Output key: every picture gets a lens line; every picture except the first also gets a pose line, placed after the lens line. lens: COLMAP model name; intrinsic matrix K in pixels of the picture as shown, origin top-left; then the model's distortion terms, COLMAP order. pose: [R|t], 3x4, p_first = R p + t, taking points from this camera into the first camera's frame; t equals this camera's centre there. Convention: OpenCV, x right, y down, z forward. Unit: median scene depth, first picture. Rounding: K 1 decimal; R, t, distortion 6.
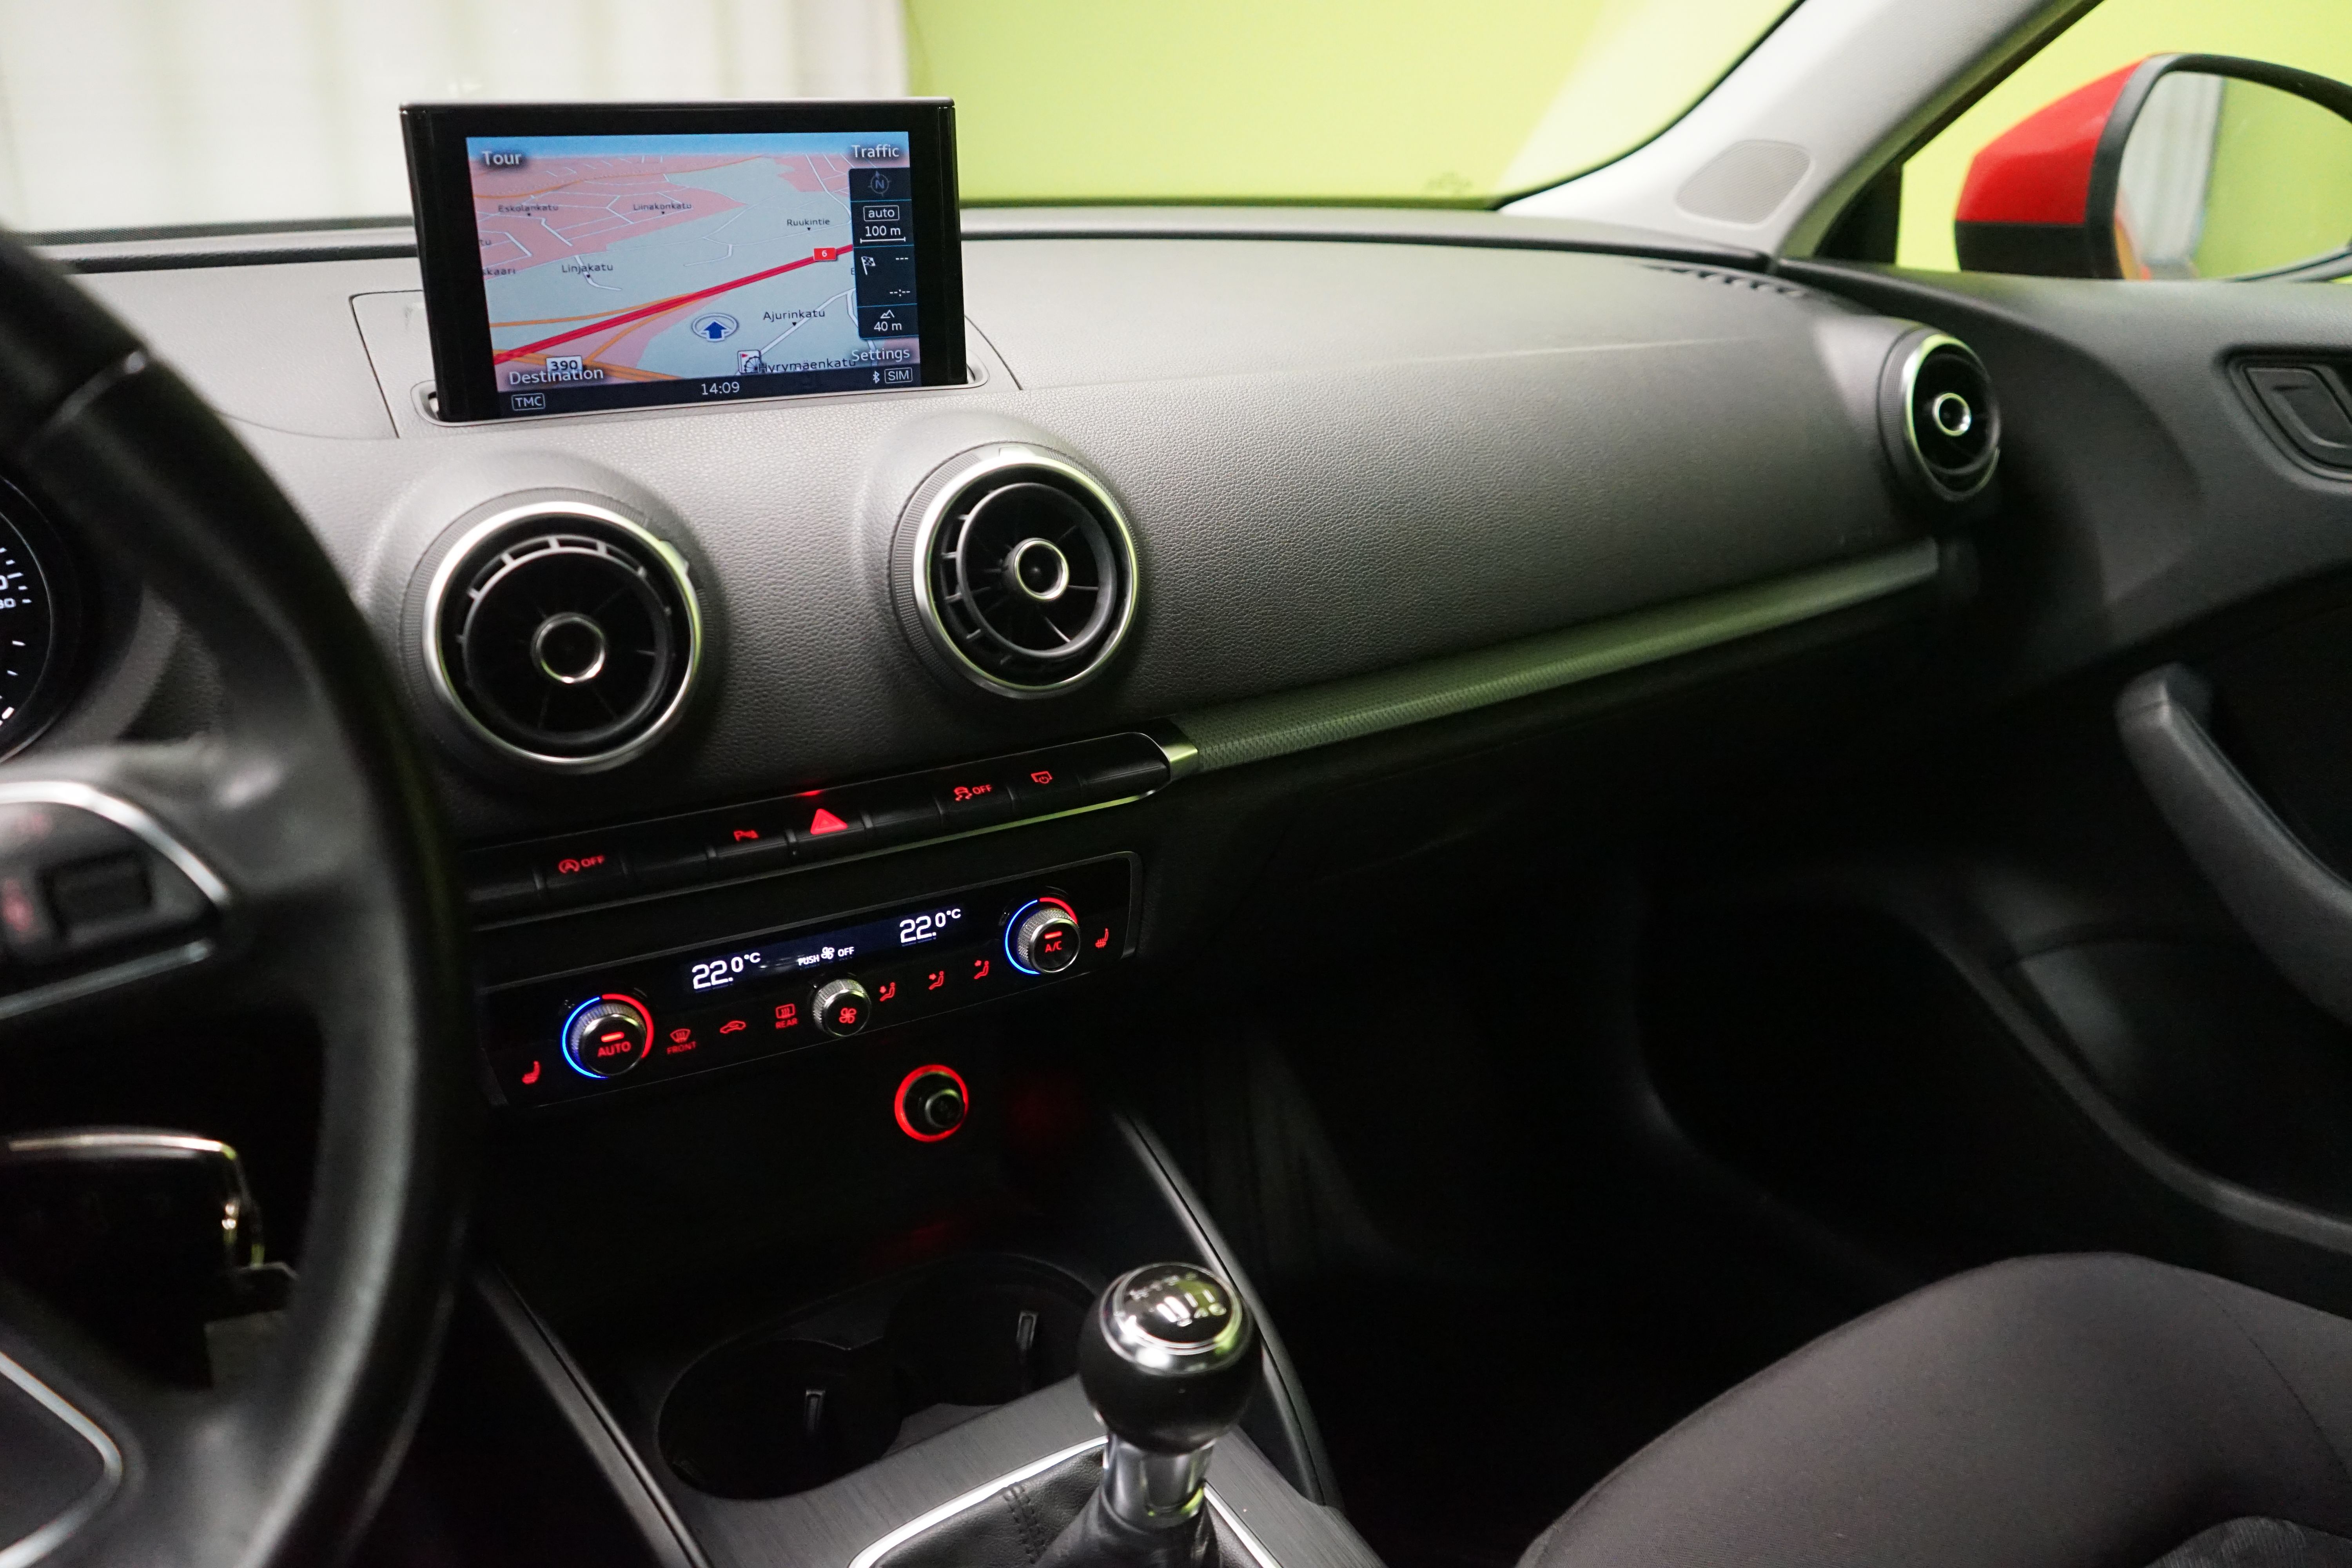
lens RADIAL K [[1891.4, 0, 1176.0], [0, 1891.4, 784.0], [0, 0, 1]] dist [-0.002334, -0.002366]
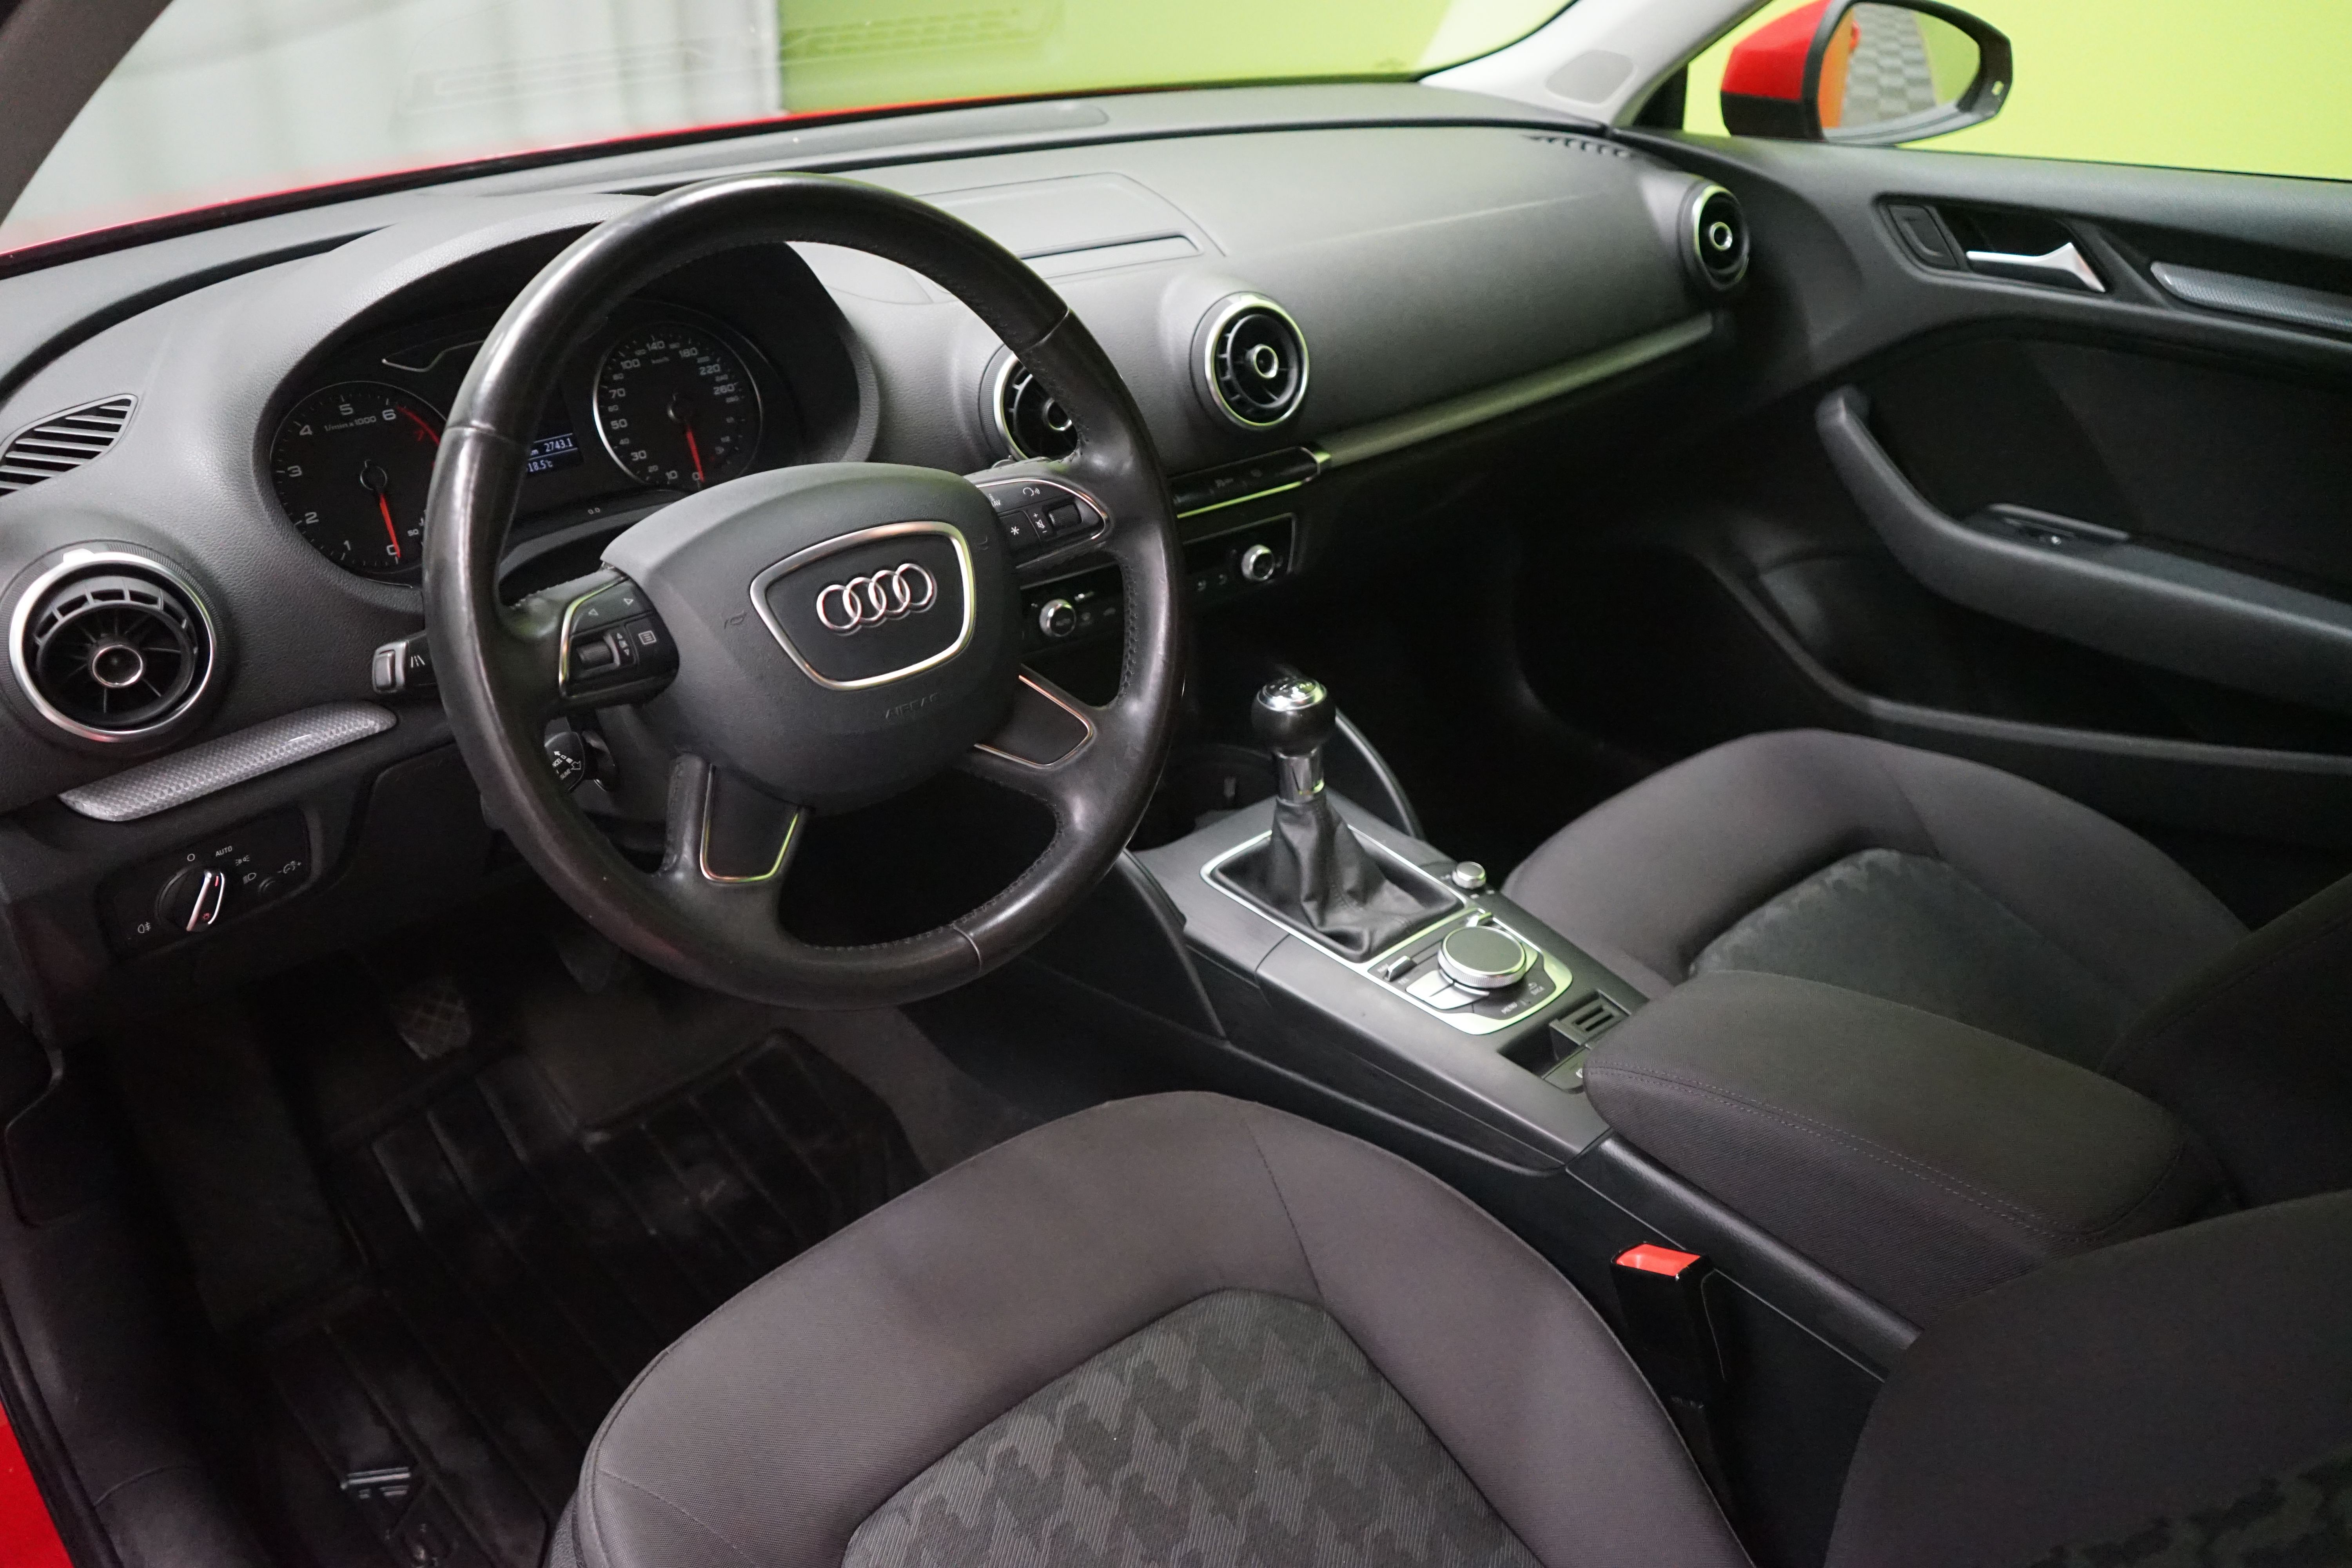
lens RADIAL K [[1821.1, 0, 1176.0], [0, 1821.1, 784.0], [0, 0, 1]] dist [-0.030034, 0.001661]
pose [[0.993125, -0.057272, 0.102092, -0.248539], [0.041413, 0.987637, 0.151190, 0.017522], [-0.109489, -0.145923, 0.983219, -0.567418]]
